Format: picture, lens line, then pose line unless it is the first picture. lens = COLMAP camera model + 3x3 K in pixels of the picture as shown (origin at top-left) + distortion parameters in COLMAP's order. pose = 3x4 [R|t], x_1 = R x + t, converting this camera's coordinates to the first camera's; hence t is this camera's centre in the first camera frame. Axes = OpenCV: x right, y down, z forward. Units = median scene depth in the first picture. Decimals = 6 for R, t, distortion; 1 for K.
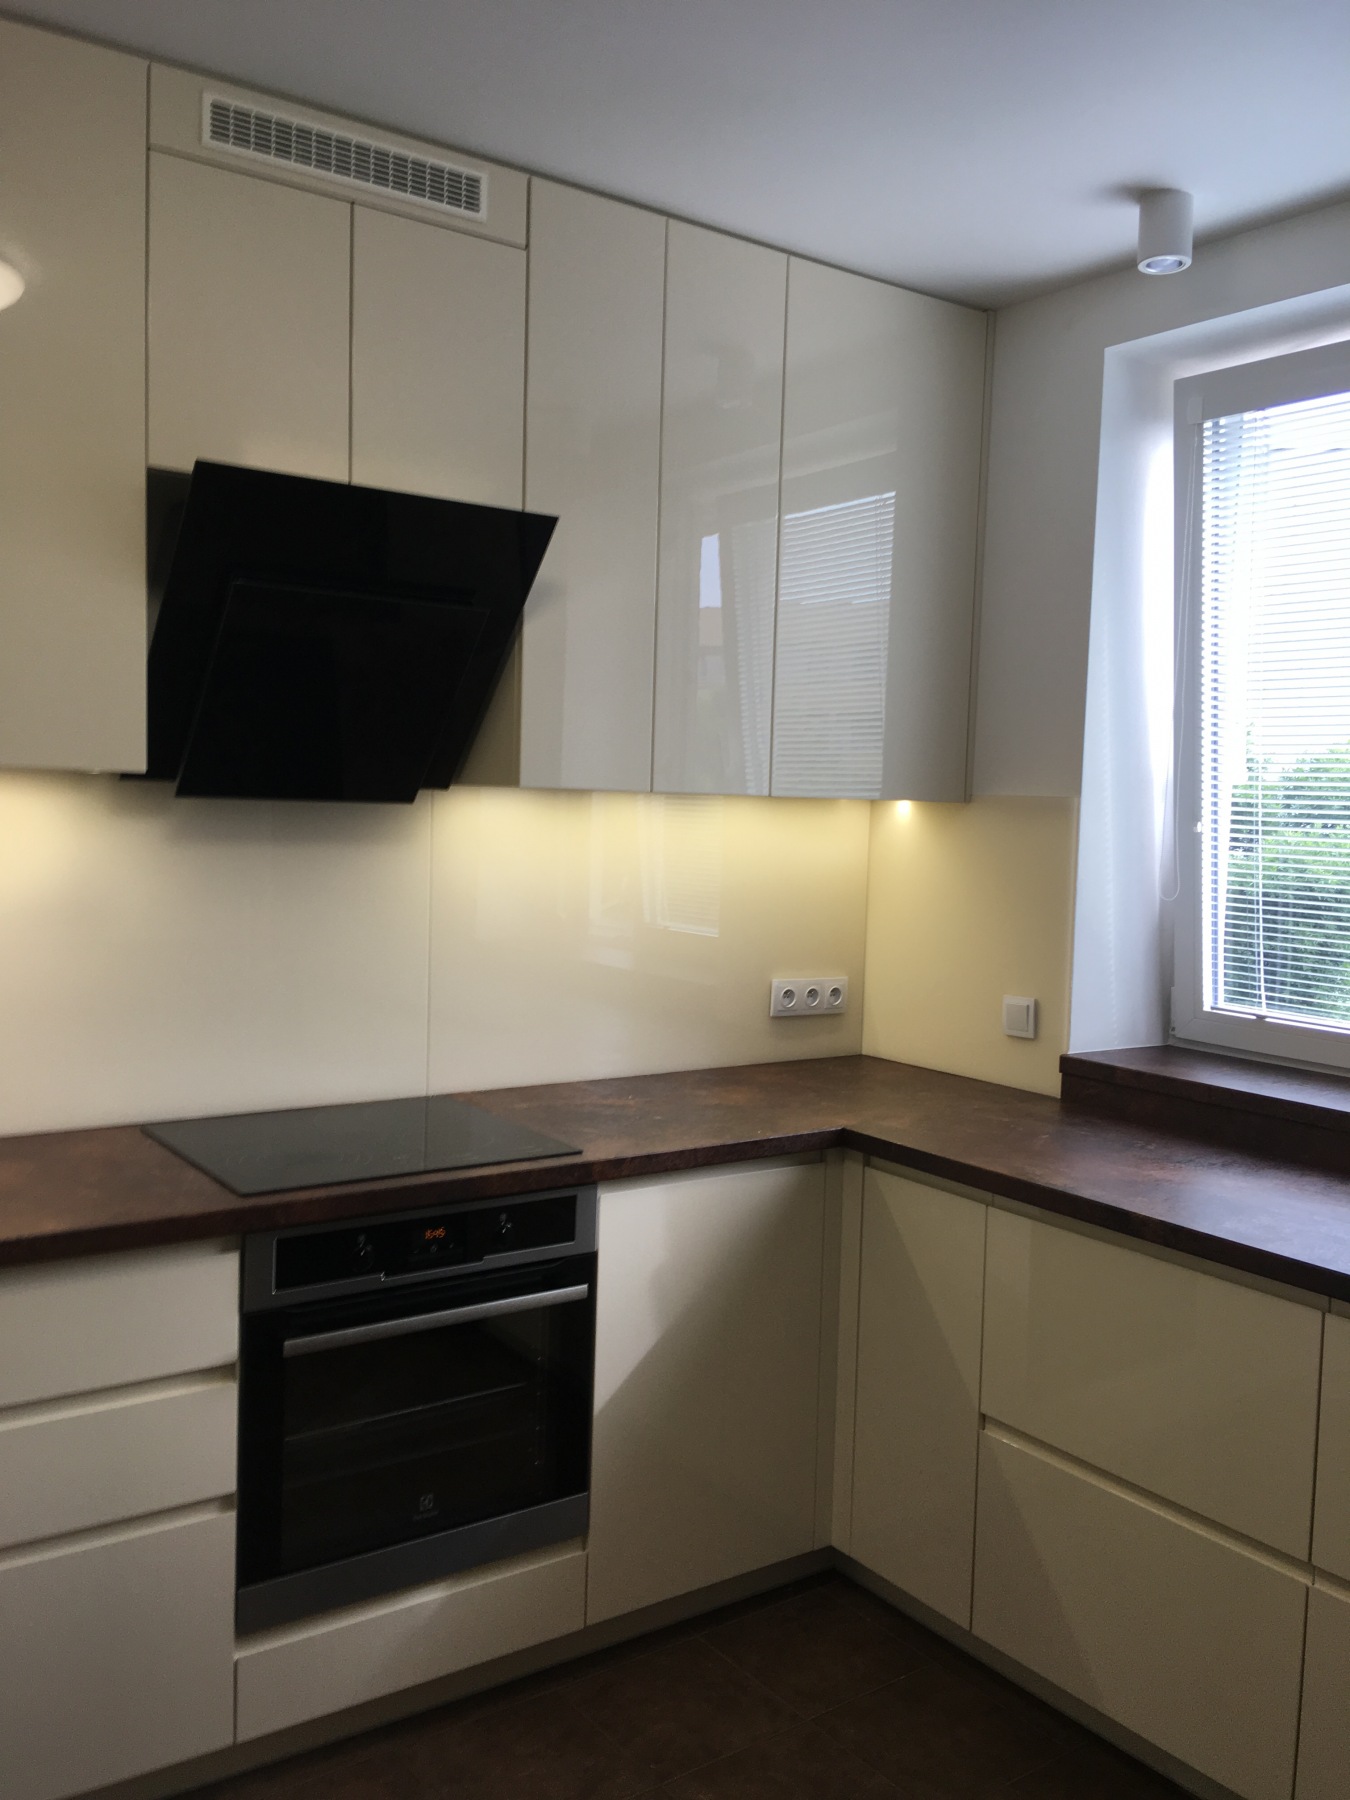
lens RADIAL K [[1530.4, 0, 659.3], [0, 1530.4, 898.8], [0, 0, 1]] dist [0.111599, -0.149108]
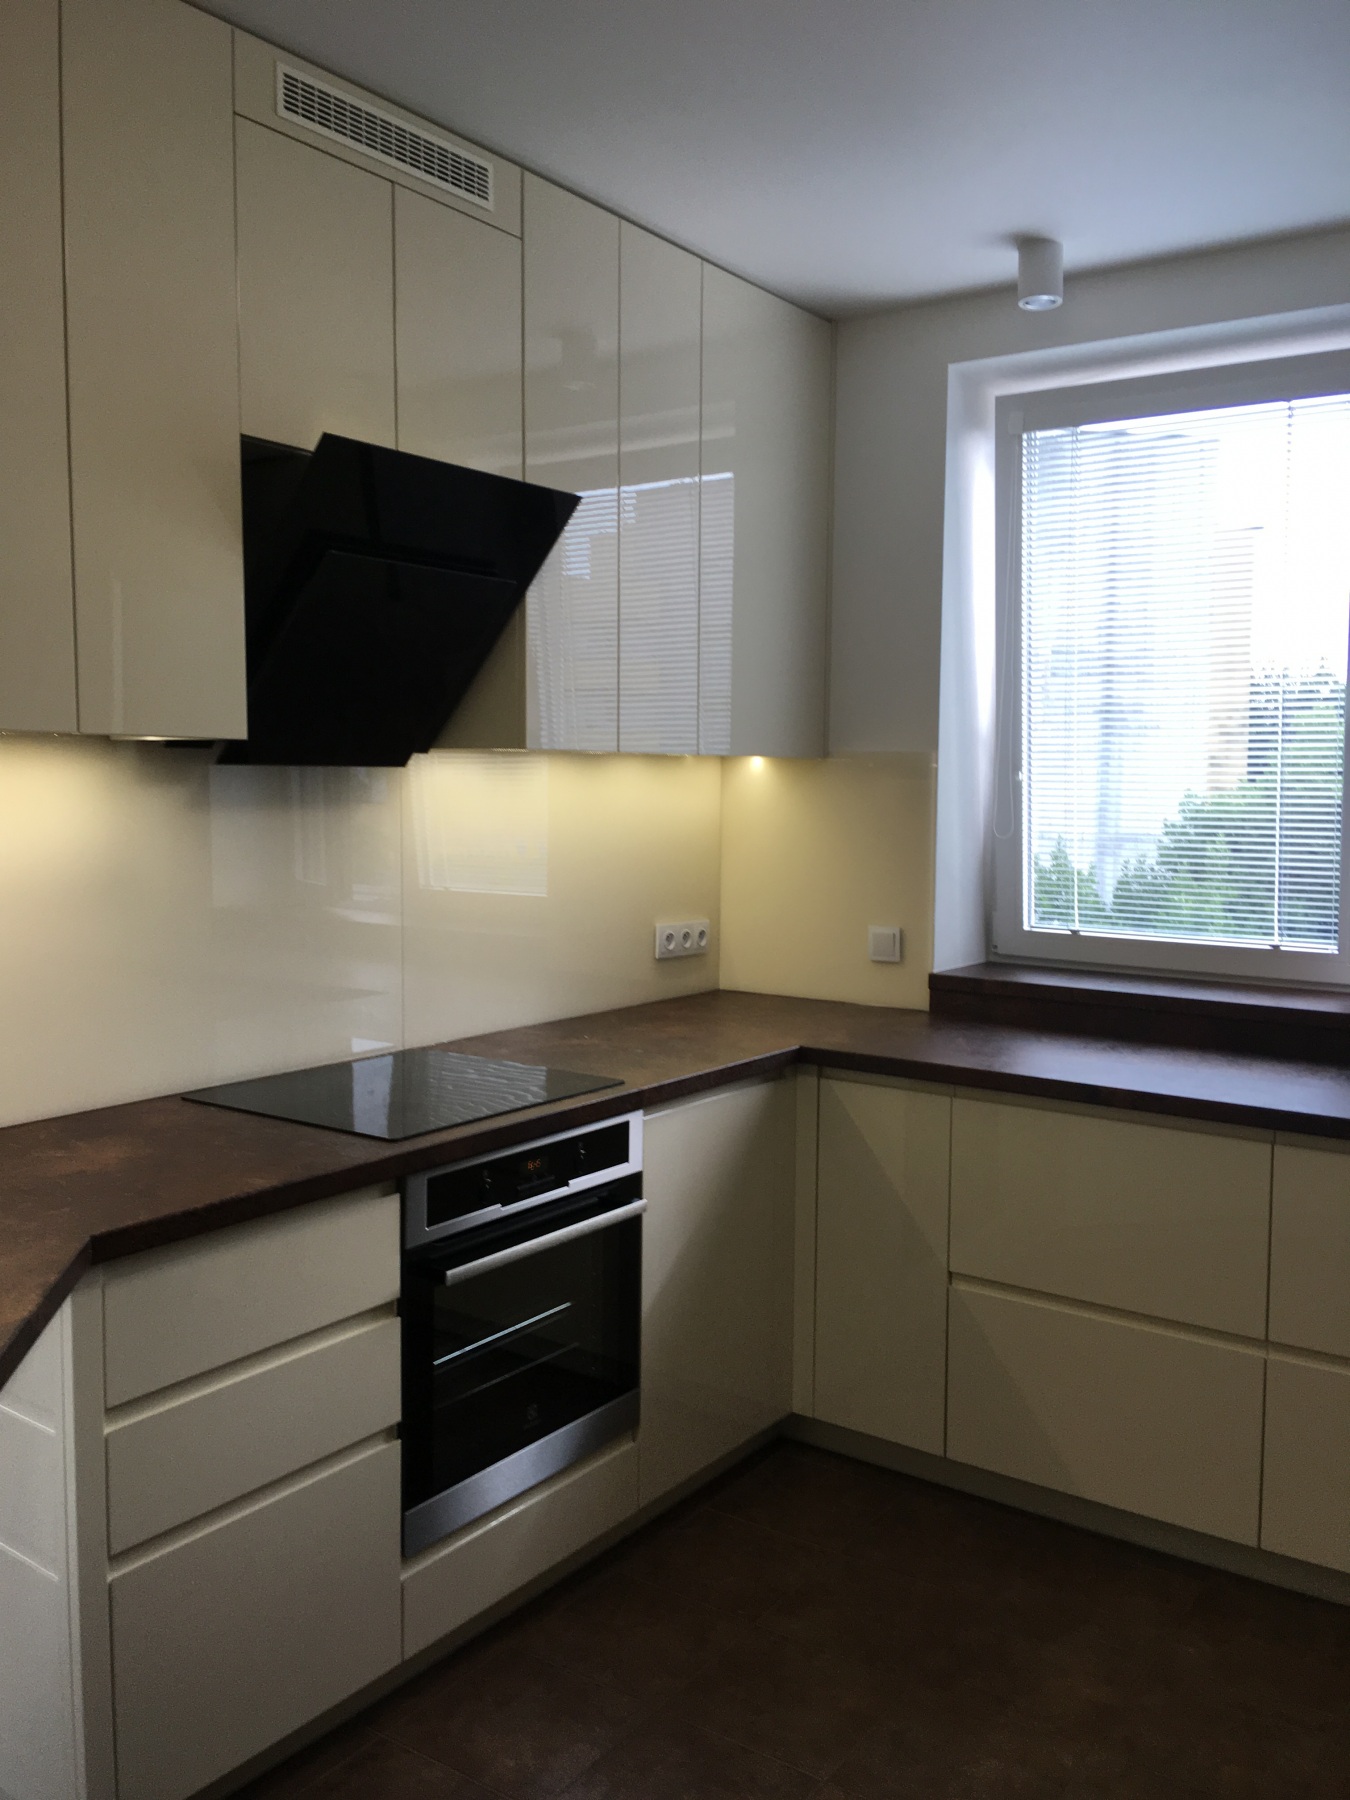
lens RADIAL K [[1530.4, 0, 670.8], [0, 1530.4, 897.8], [0, 0, 1]] dist [0.111599, -0.149108]
pose [[0.943132, -0.047970, 0.328938, -0.356598], [0.041357, 0.998777, 0.027076, 0.005452], [-0.329835, -0.011932, 0.943963, -0.038244]]
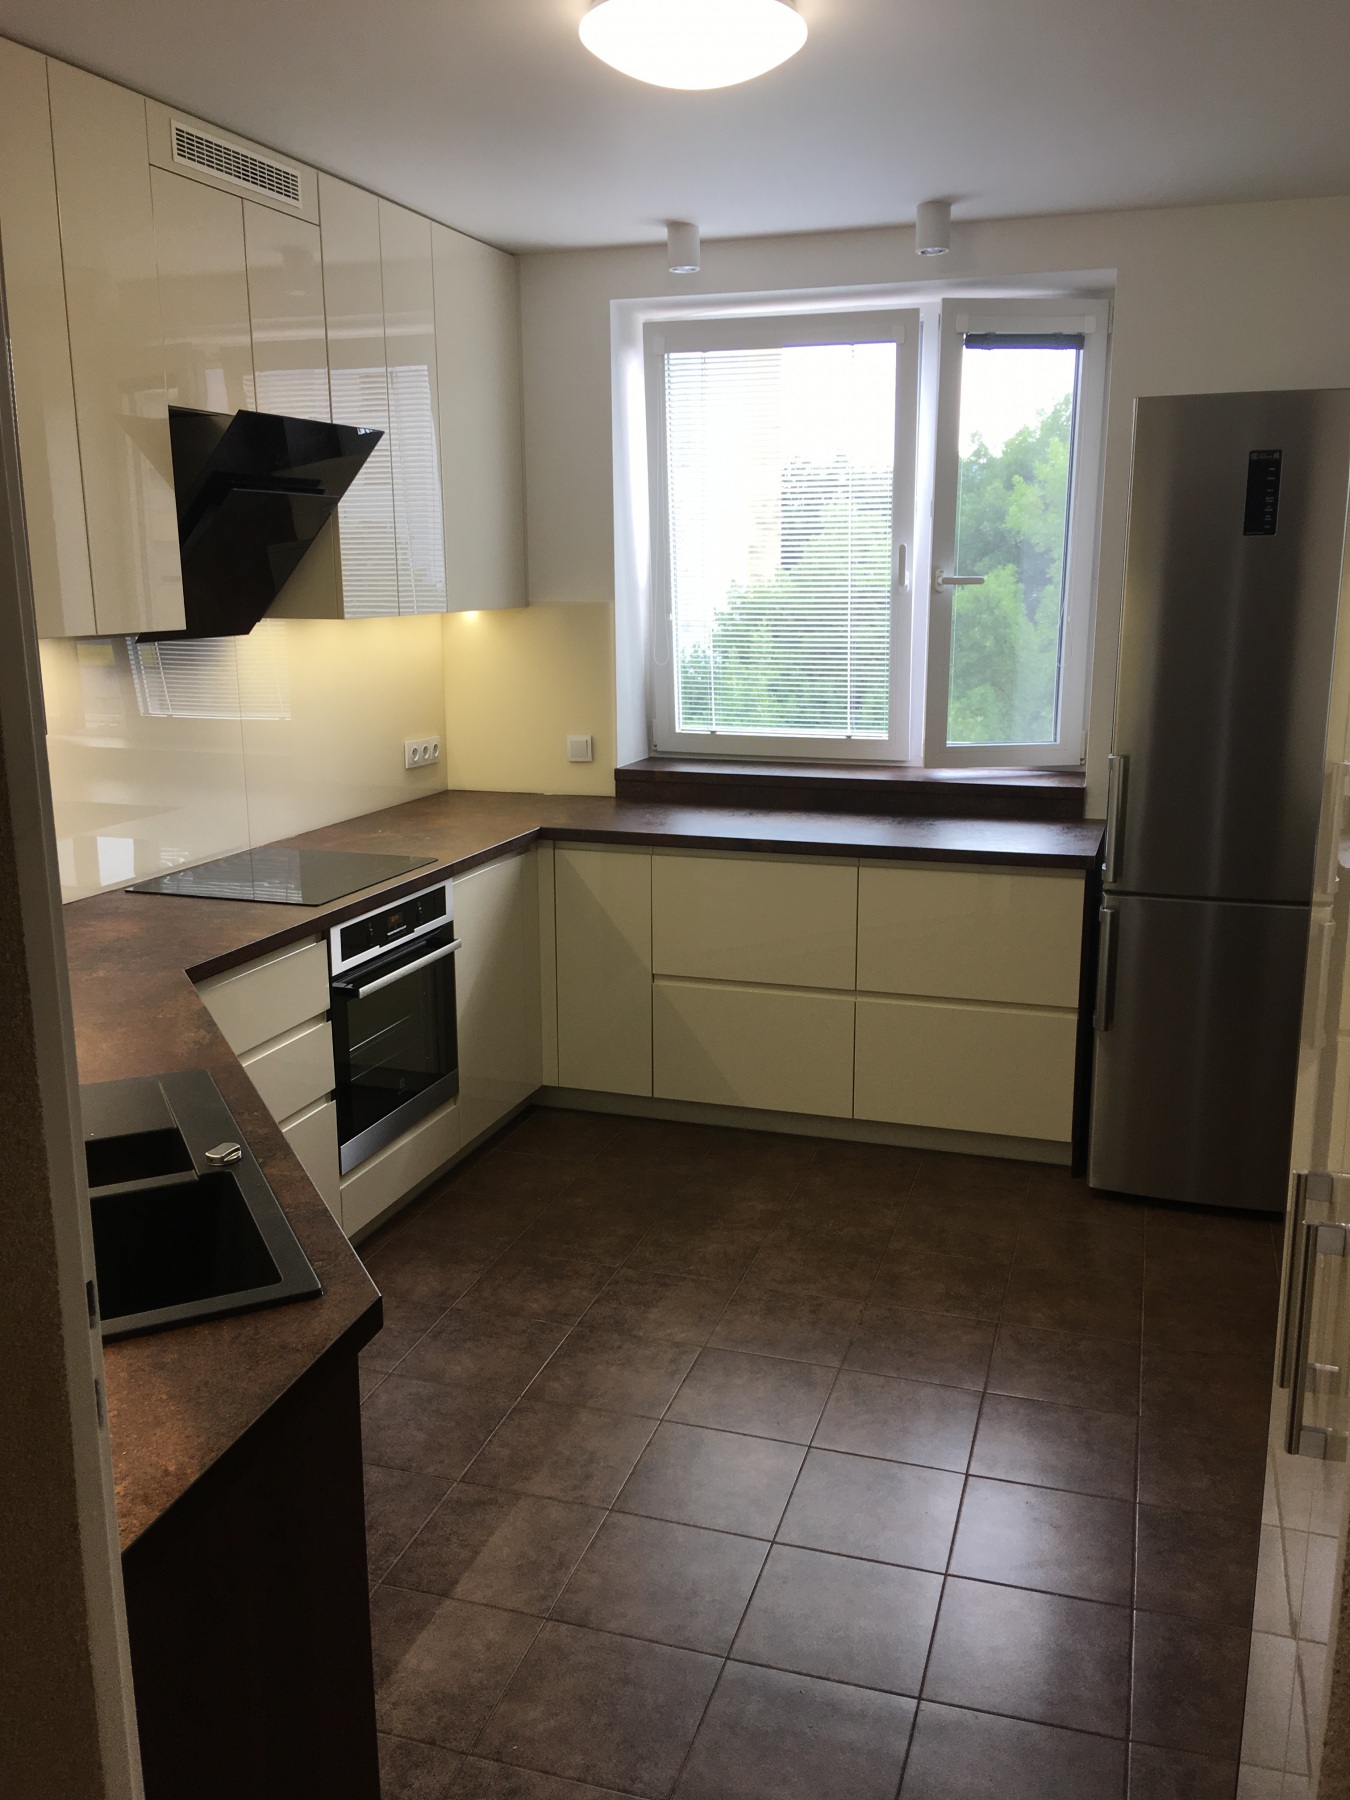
lens RADIAL K [[1530.4, 0, 660.0], [0, 1530.4, 900.9], [0, 0, 1]] dist [0.111599, -0.149108]
pose [[0.812008, -0.162151, 0.560670, -0.710744], [0.070408, 0.980831, 0.181694, -0.056661], [-0.579385, -0.108062, 0.807859, -0.365872]]
